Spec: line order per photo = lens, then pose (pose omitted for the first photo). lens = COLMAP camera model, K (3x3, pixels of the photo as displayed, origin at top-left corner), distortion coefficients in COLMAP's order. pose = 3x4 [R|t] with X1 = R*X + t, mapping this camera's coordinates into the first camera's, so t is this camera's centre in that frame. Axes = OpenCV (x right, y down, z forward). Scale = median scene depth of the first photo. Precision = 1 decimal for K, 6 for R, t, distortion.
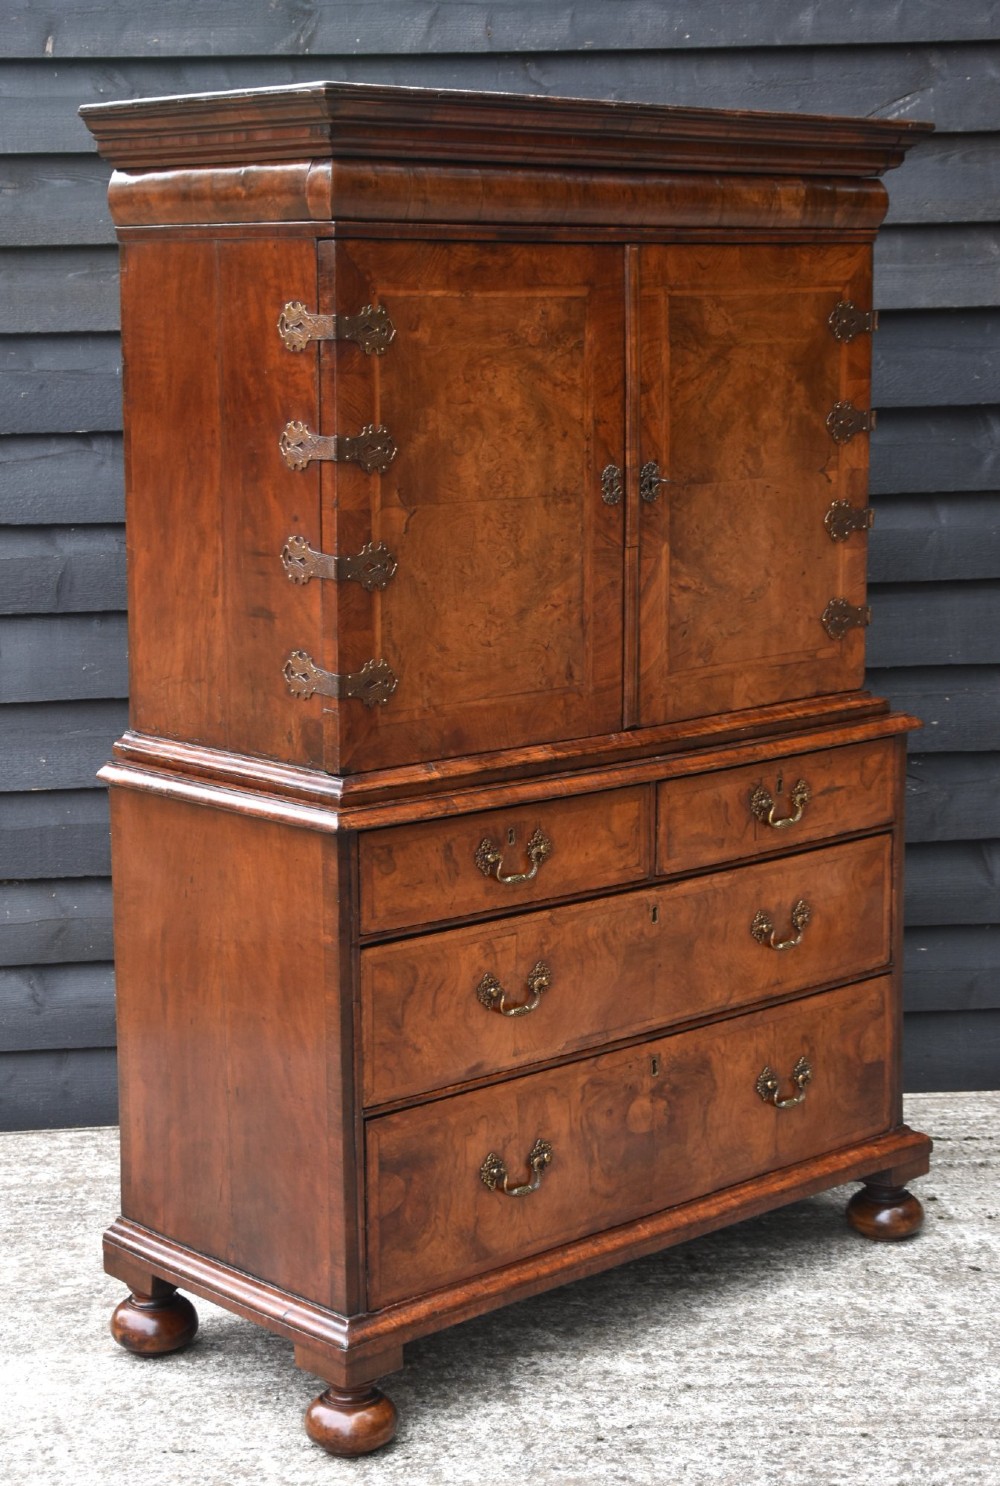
lens RADIAL K [[2610.1, 0, 487.7], [0, 2610.1, 663.5], [0, 0, 1]] dist [0.150984, 0.000000]
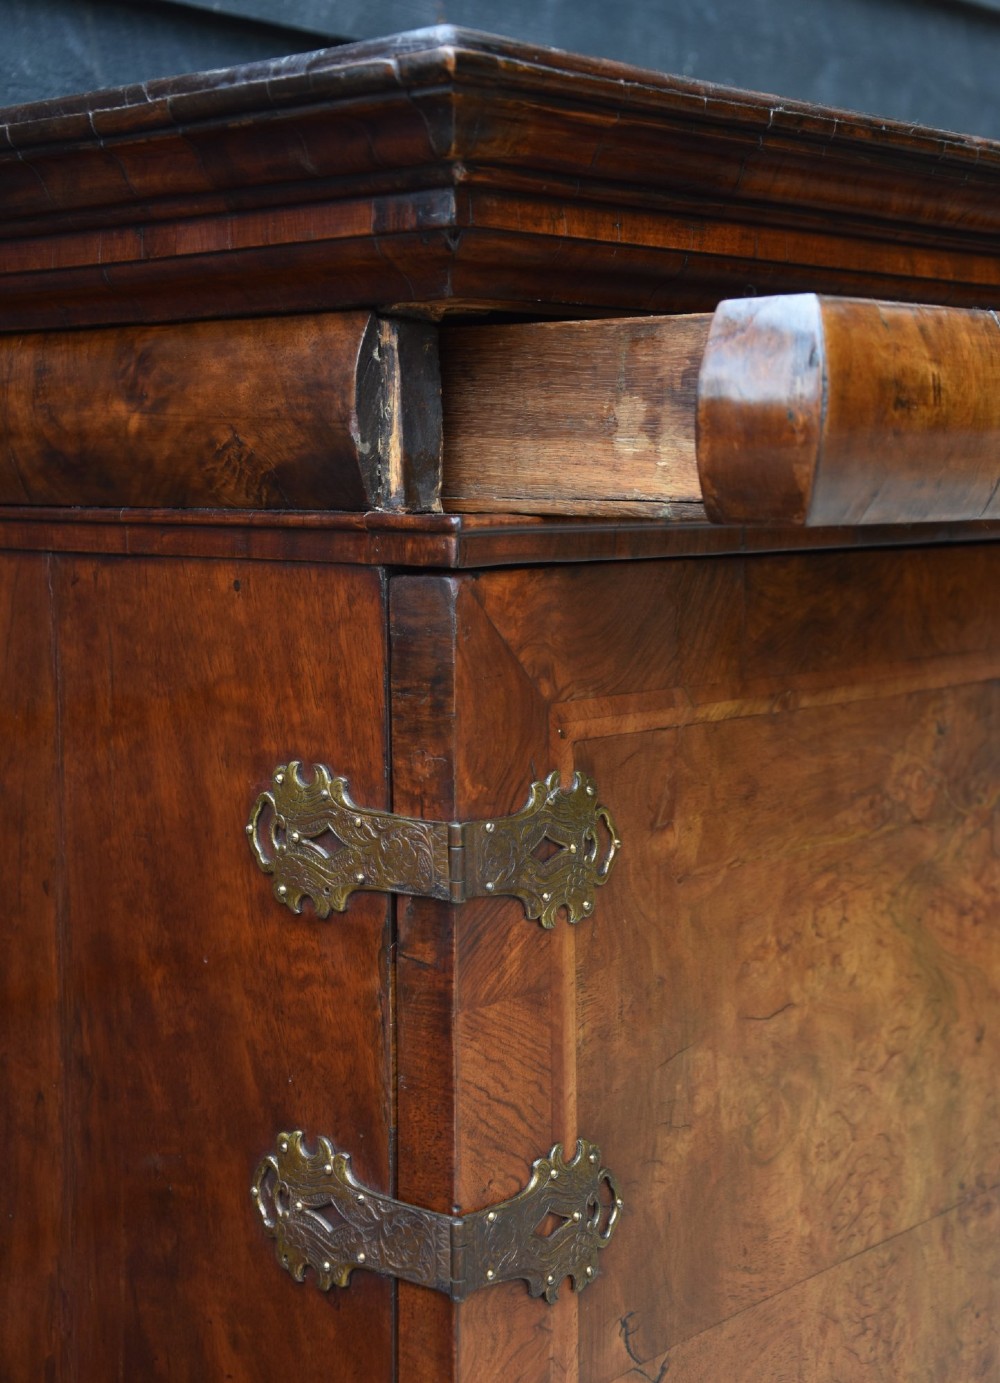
lens RADIAL K [[2162.7, 0, 505.6], [0, 2162.7, 685.0], [0, 0, 1]] dist [0.208403, 0.000000]
pose [[0.994060, -0.015694, 0.107694, -0.075457], [0.020214, 0.998954, -0.041010, -0.131958], [-0.106938, 0.042944, 0.993338, 0.714786]]
